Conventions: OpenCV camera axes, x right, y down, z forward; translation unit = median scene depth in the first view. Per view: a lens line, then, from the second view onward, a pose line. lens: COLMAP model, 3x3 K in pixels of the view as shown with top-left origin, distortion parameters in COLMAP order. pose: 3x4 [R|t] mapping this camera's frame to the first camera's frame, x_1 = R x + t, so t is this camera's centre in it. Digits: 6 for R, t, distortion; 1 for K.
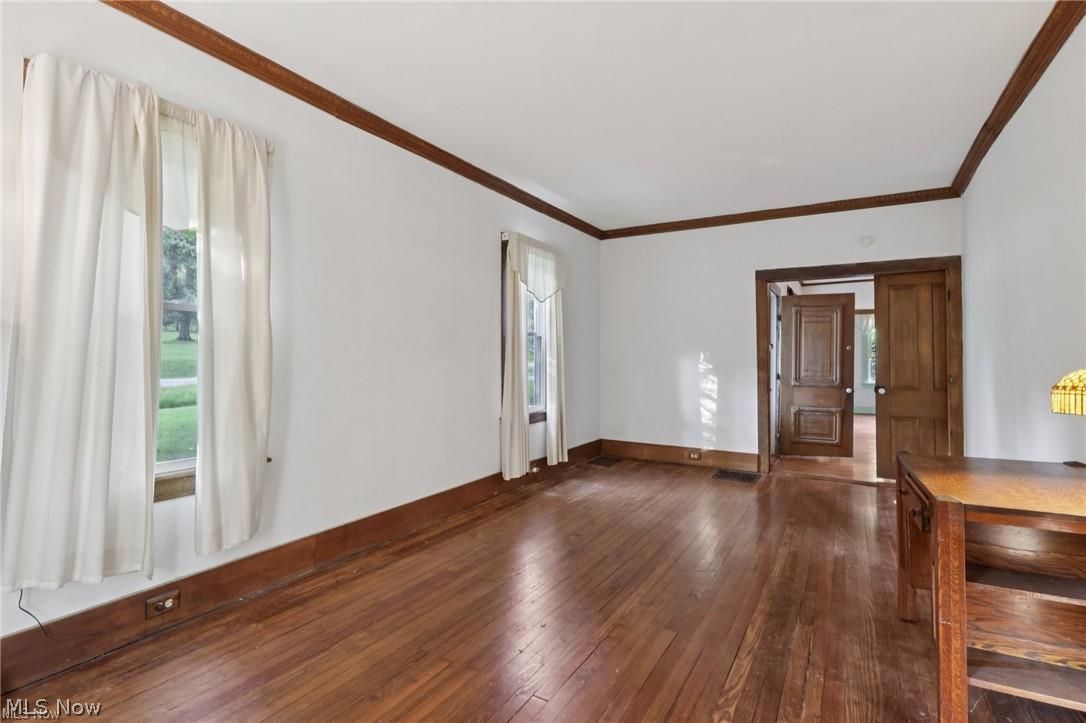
lens RADIAL K [[522.6, 0, 542.6], [0, 522.6, 358.9], [0, 0, 1]] dist [0.002281, 0.000438]
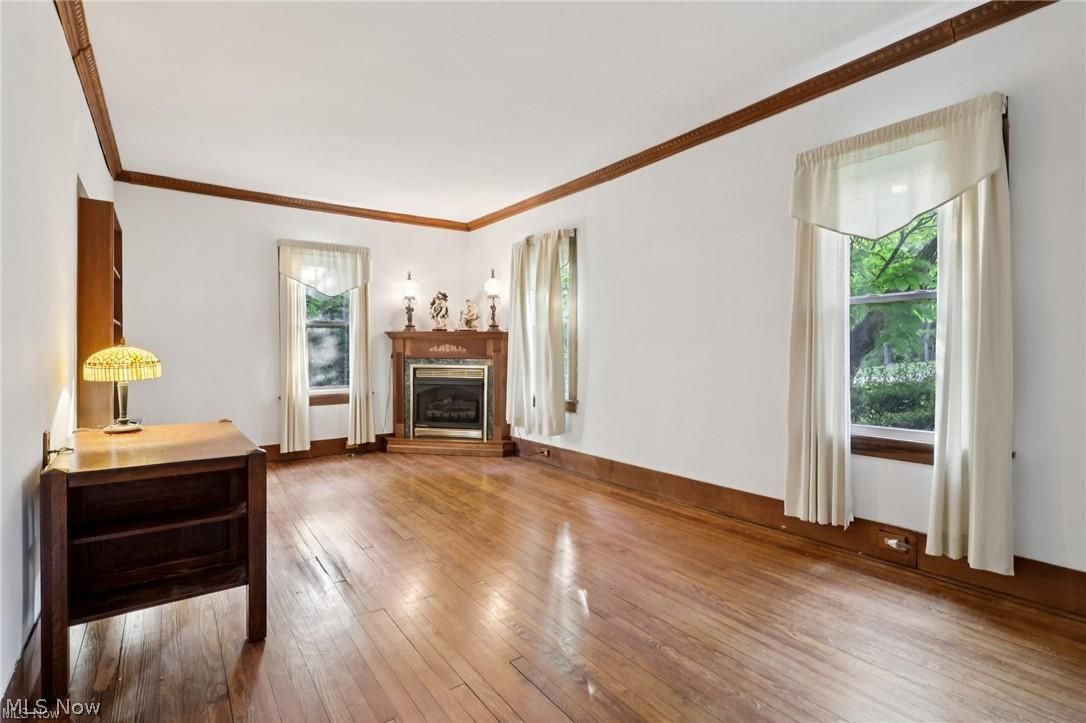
lens RADIAL K [[522.6, 0, 542.2], [0, 522.6, 357.0], [0, 0, 1]] dist [0.002281, 0.000438]
pose [[-0.409838, 0.008912, -0.912115, 0.808154], [0.002330, 0.999959, 0.008723, 0.013405], [0.912156, 0.001450, -0.409842, 1.120324]]
